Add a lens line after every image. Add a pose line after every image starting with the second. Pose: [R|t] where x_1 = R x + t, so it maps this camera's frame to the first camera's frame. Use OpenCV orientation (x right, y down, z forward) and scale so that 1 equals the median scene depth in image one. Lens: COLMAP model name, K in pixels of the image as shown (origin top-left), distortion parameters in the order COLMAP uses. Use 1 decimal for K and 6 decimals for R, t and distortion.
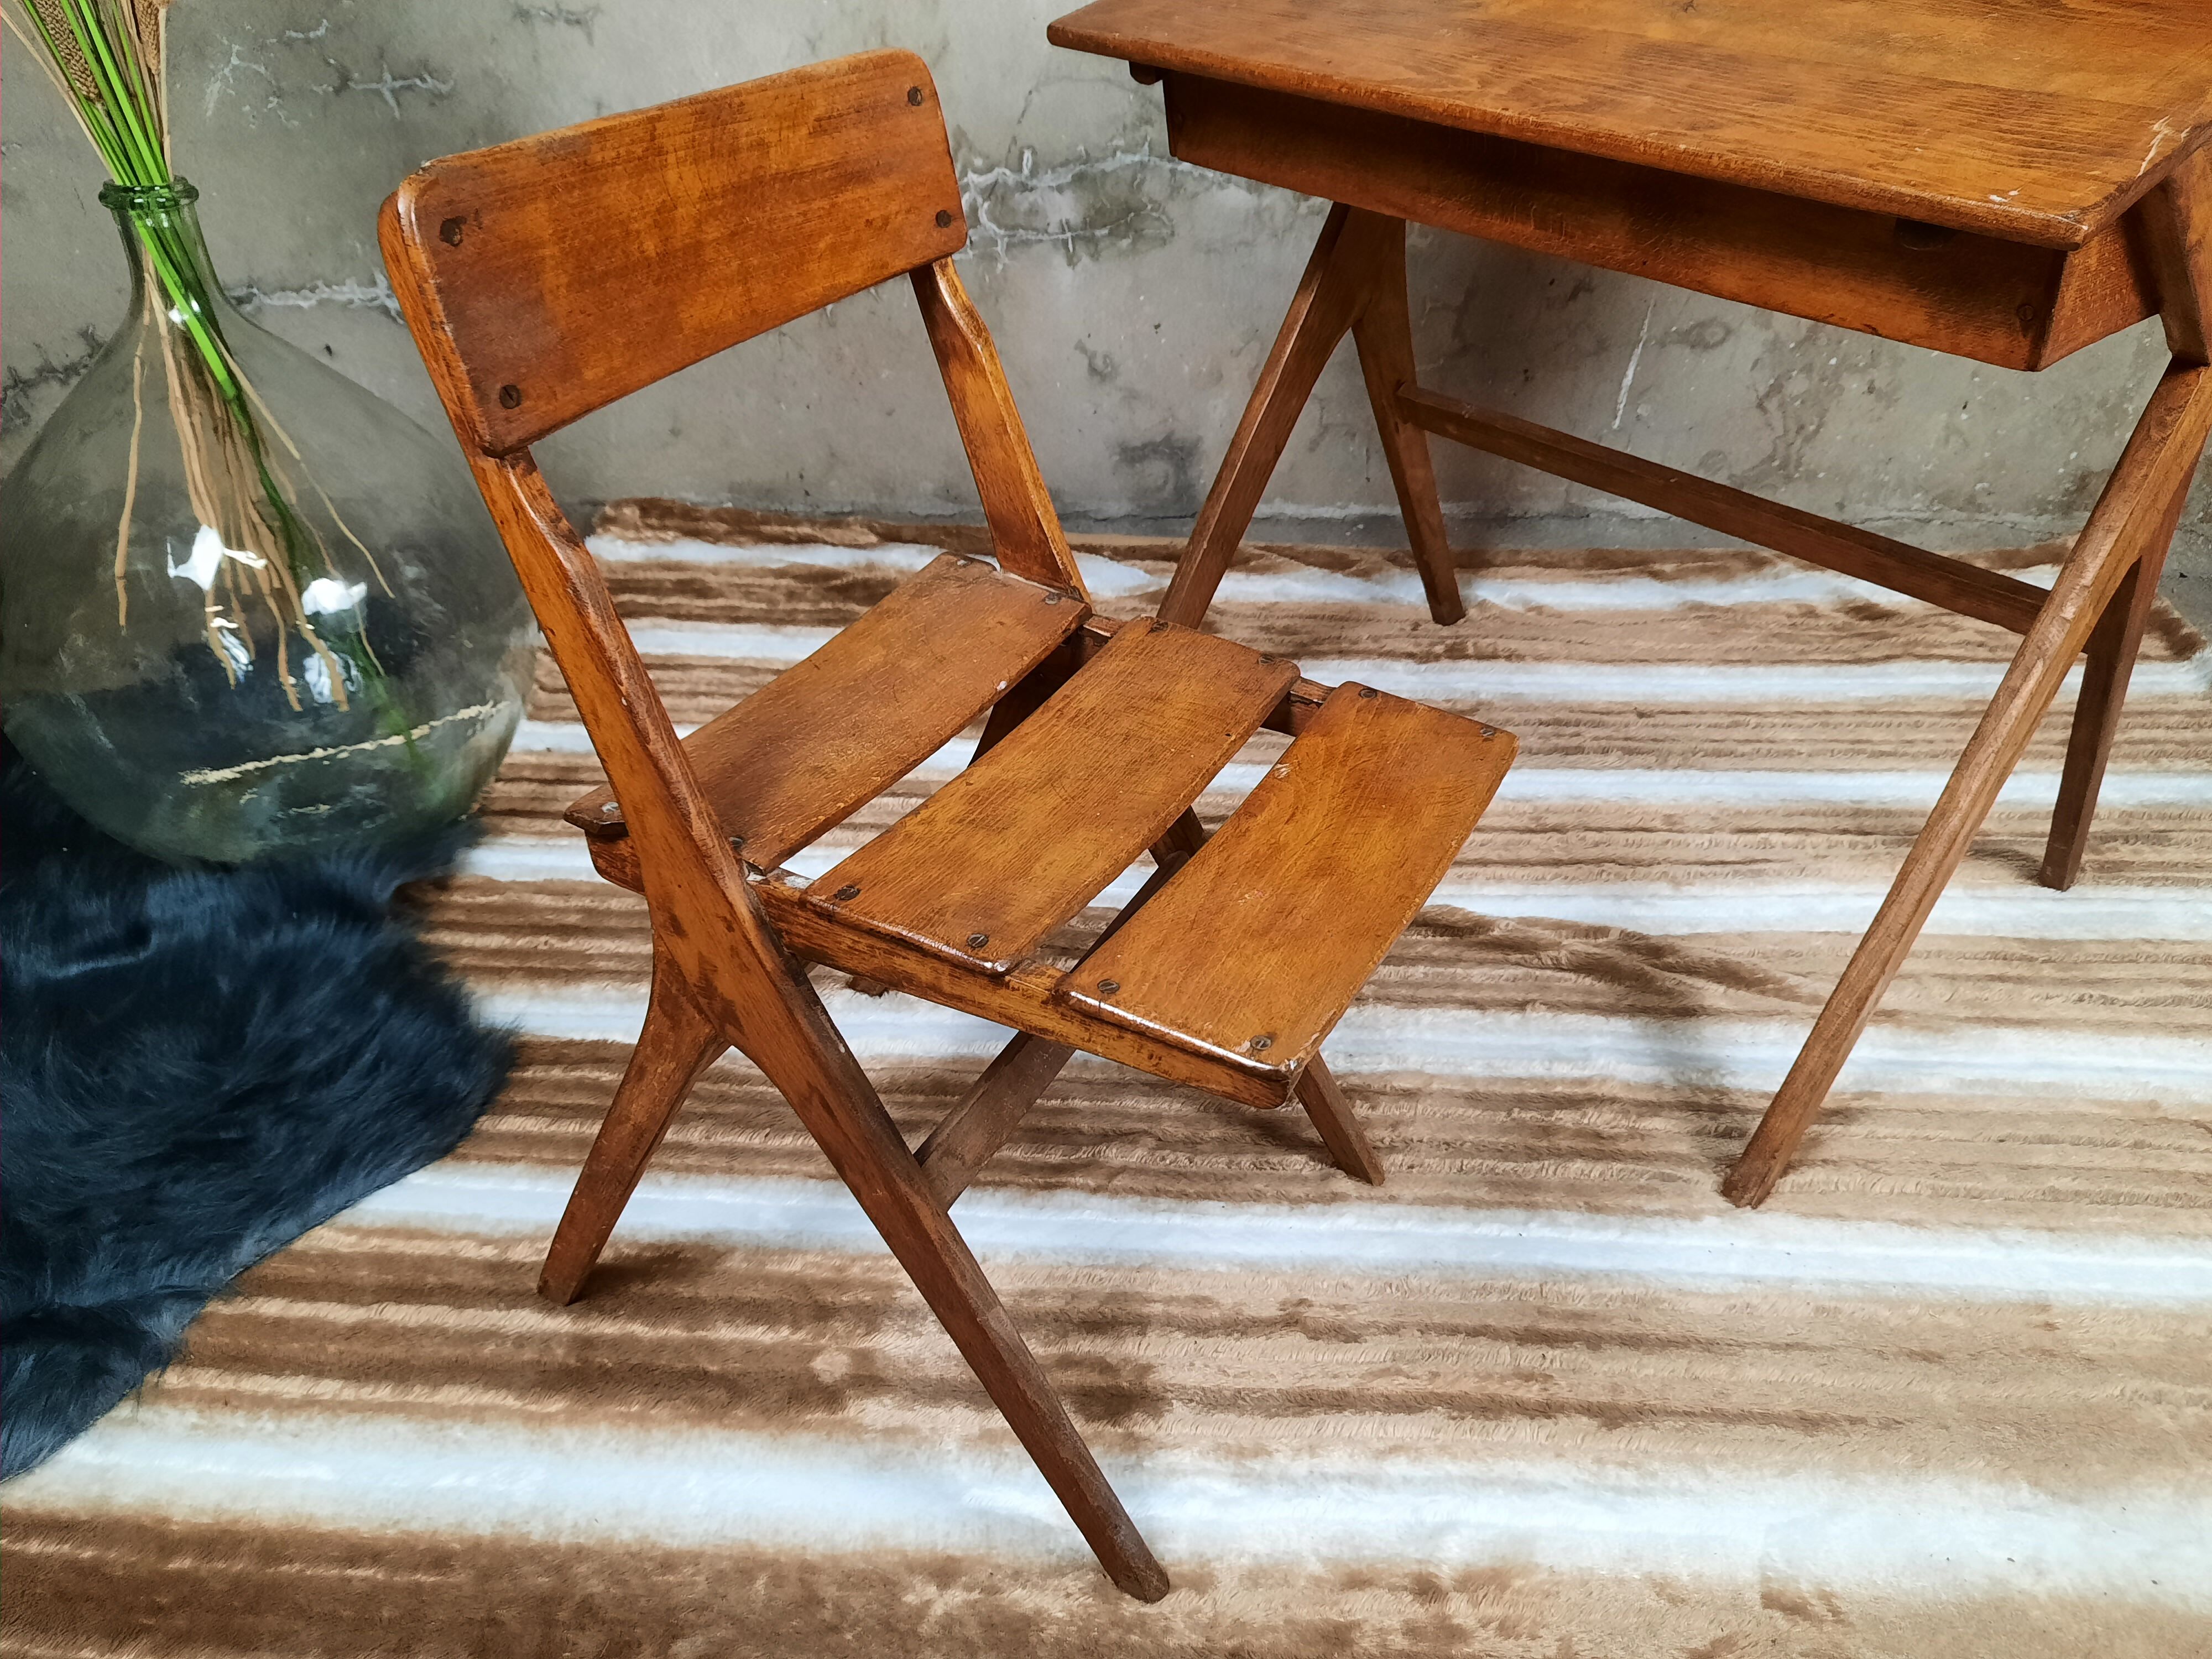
lens RADIAL K [[1640.6, 0, 1106.6], [0, 1640.6, 829.1], [0, 0, 1]] dist [0.042189, -0.040710]
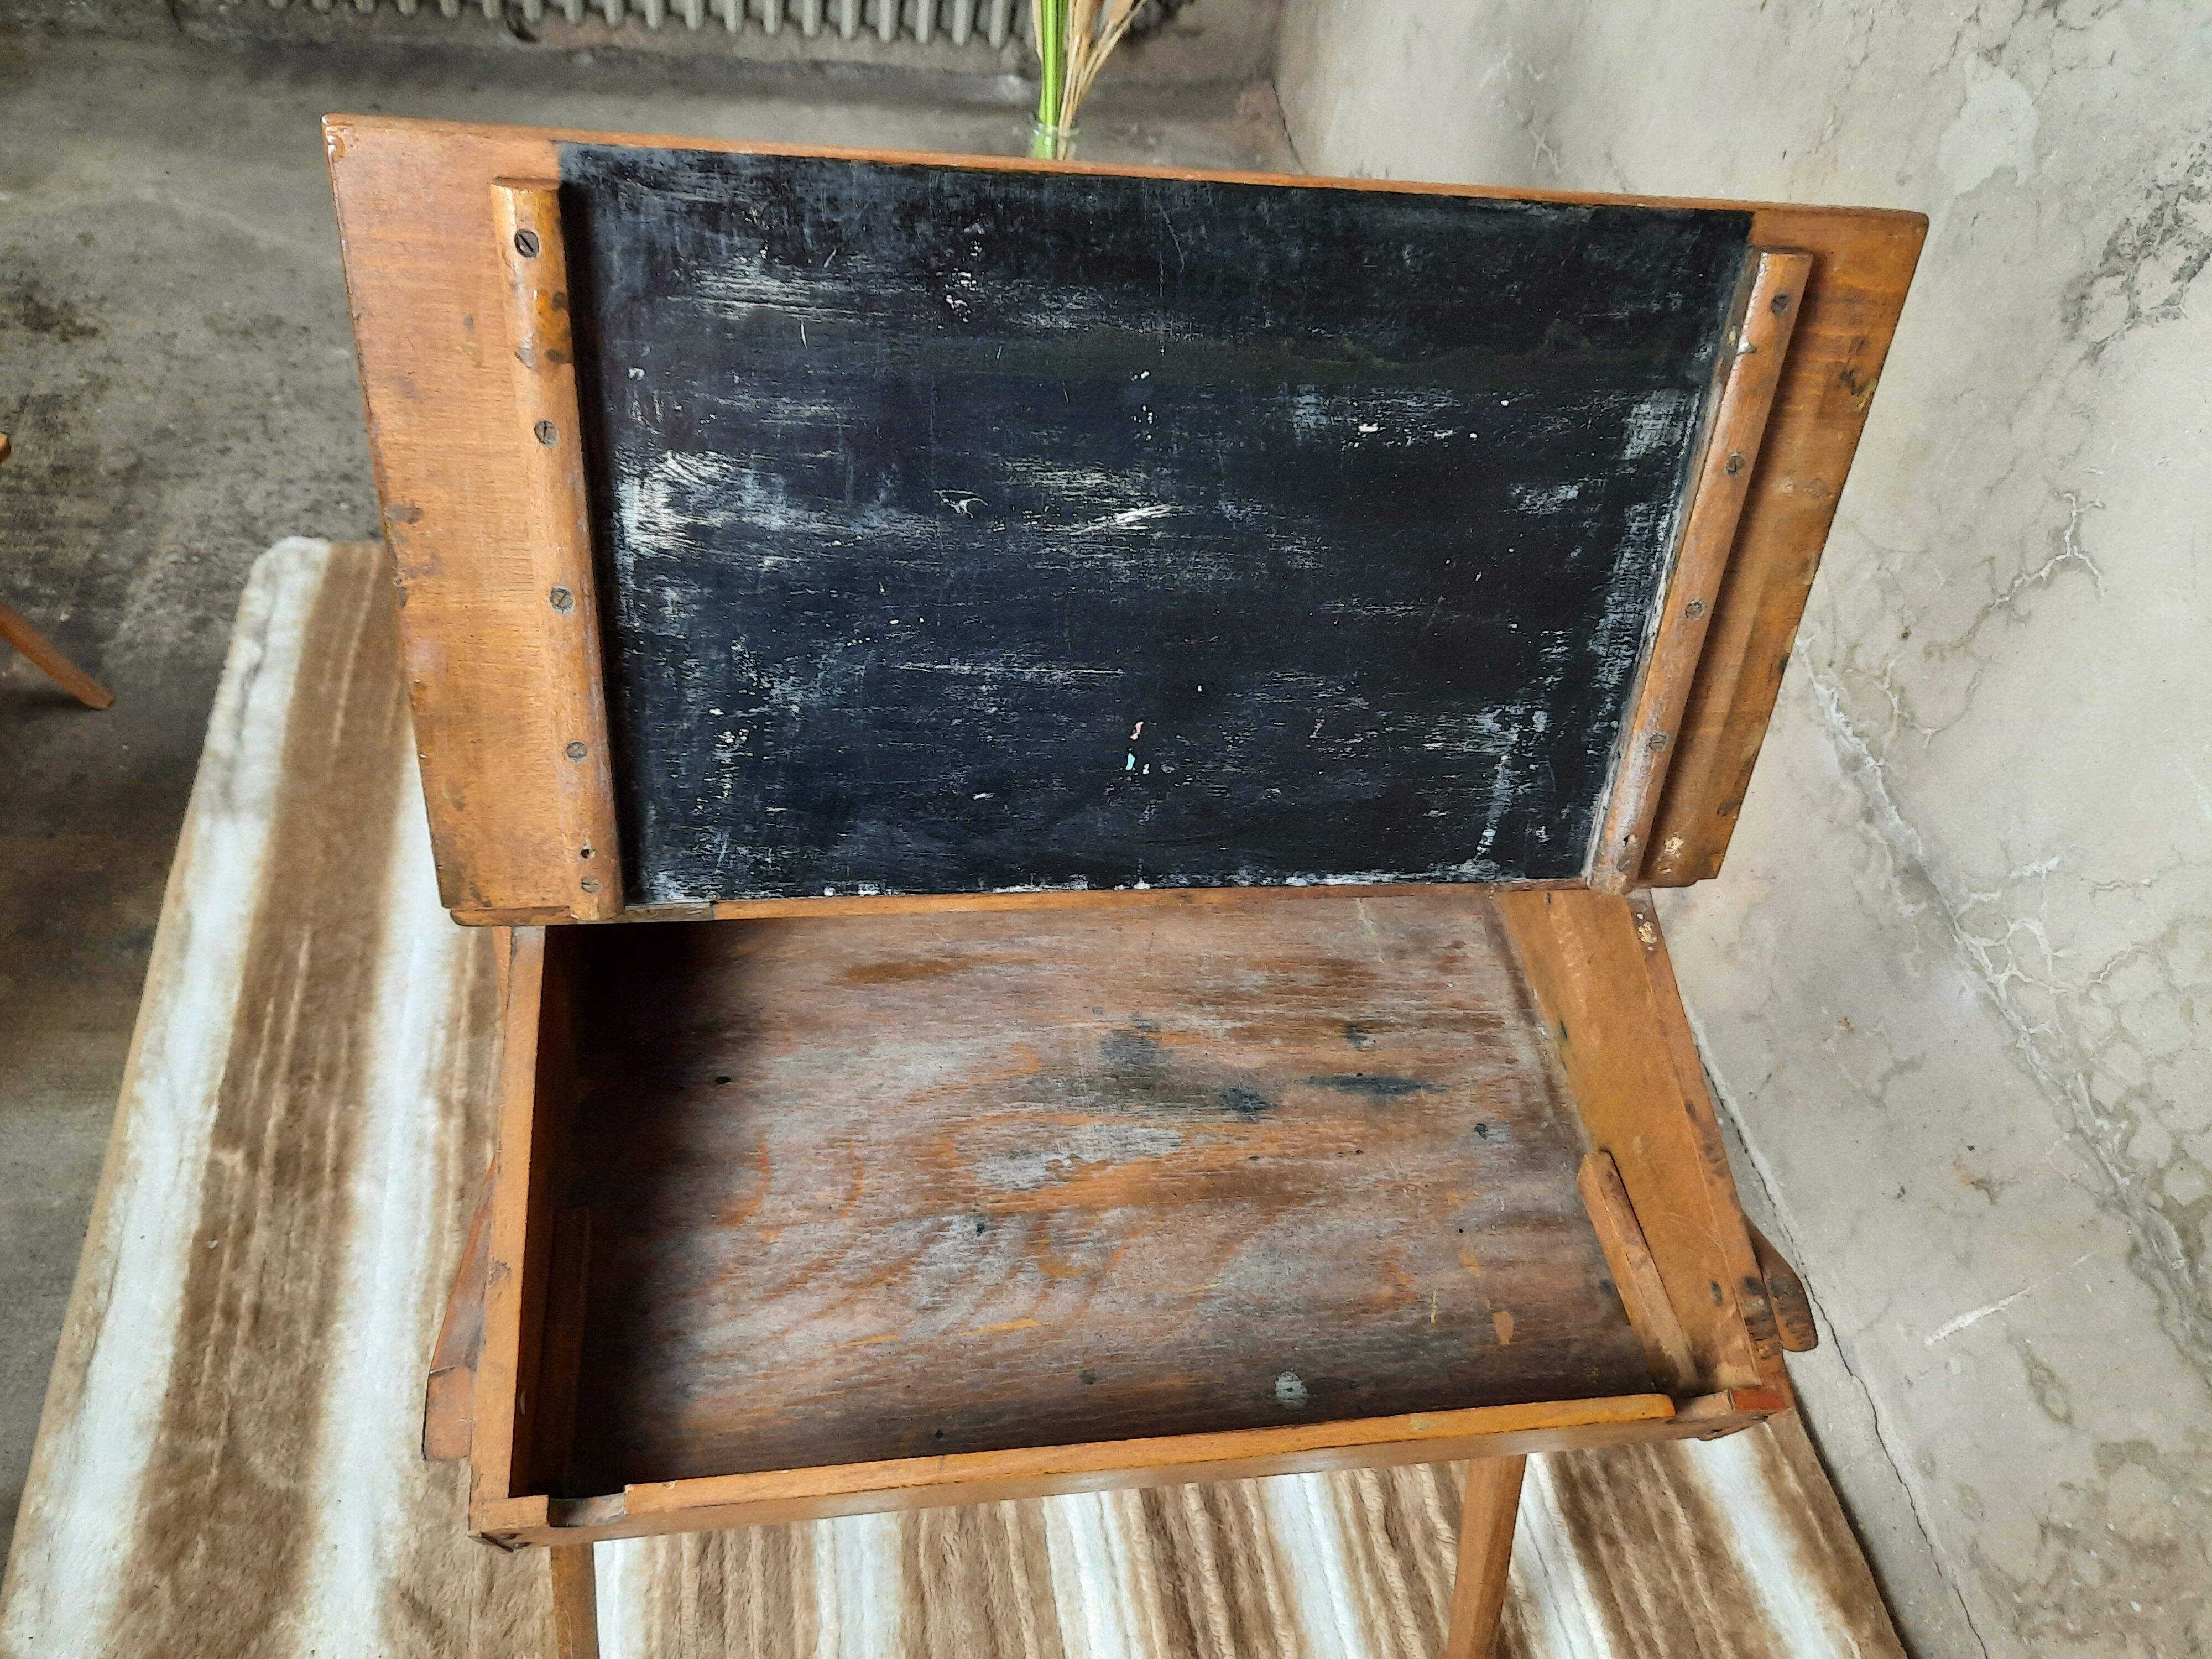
lens RADIAL K [[1640.6, 0, 1114.7], [0, 1640.6, 813.2], [0, 0, 1]] dist [0.042189, -0.040710]
pose [[0.196264, 0.764353, -0.614202, 0.730993], [-0.655628, 0.568070, 0.497442, -0.727772], [0.729132, 0.305058, 0.612623, 0.294832]]
